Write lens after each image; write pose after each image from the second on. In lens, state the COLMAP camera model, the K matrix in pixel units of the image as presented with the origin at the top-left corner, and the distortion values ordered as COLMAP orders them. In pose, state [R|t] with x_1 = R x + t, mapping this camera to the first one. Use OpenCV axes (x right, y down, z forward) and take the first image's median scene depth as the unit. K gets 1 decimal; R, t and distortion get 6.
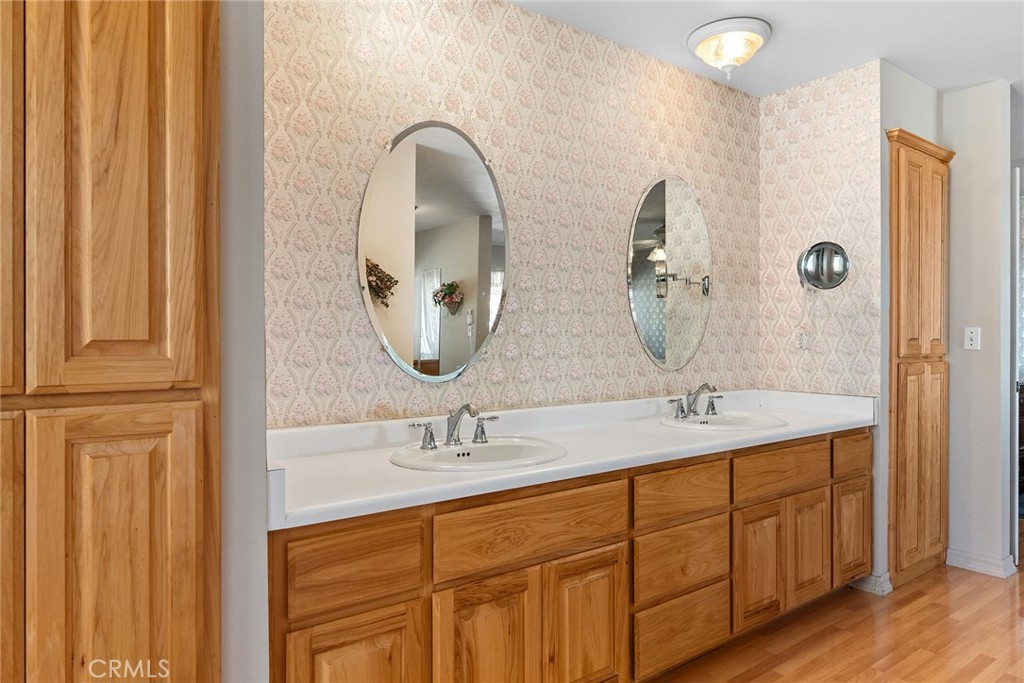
lens RADIAL K [[640.1, 0, 512.0], [0, 640.1, 341.5], [0, 0, 1]] dist [-0.000604, 0.000139]
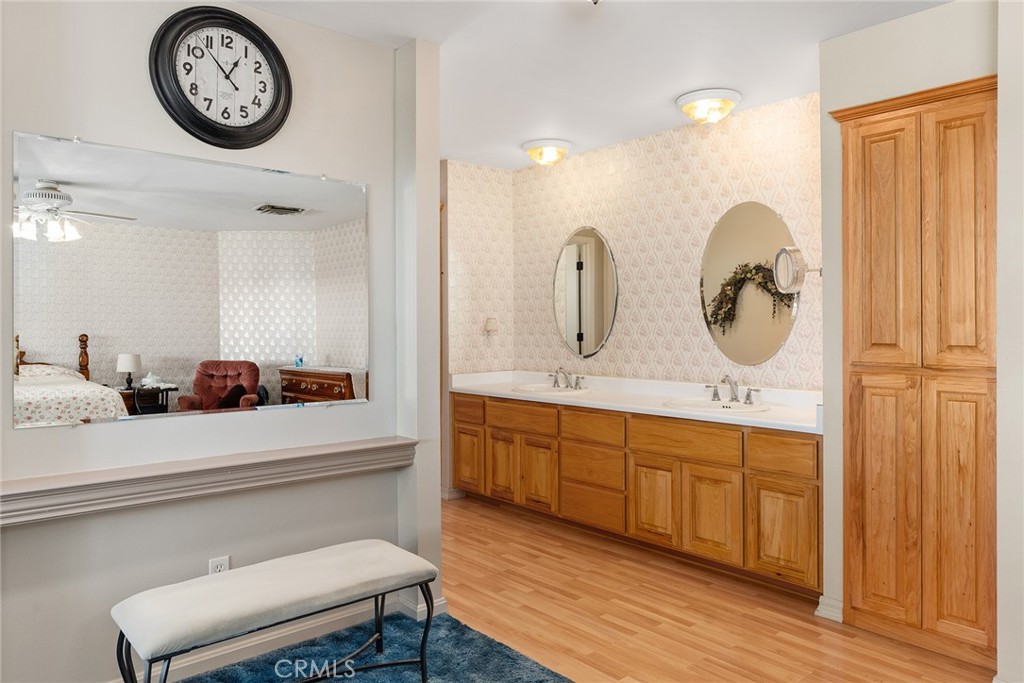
lens RADIAL K [[701.7, 0, 510.4], [0, 701.7, 330.8], [0, 0, 1]] dist [-0.002910, 0.000532]
pose [[0.075752, 0.011544, -0.997060, 1.938826], [0.002981, 0.999926, 0.011803, -0.043994], [0.997122, -0.003867, 0.075712, 0.581749]]
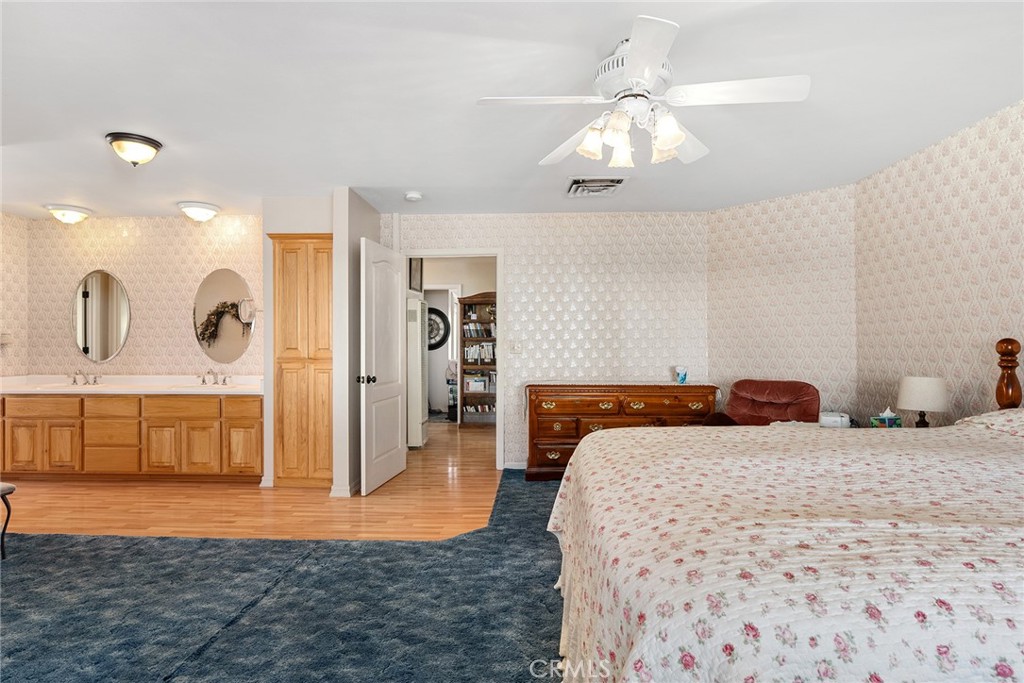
lens RADIAL K [[539.0, 0, 512.0], [0, 539.0, 341.5], [0, 0, 1]] dist [-0.001192, 0.000128]
pose [[0.772183, 0.000542, -0.635400, 2.631837], [-0.002581, 0.999994, -0.002284, -0.027433], [0.635395, 0.003404, 0.772180, 0.315152]]
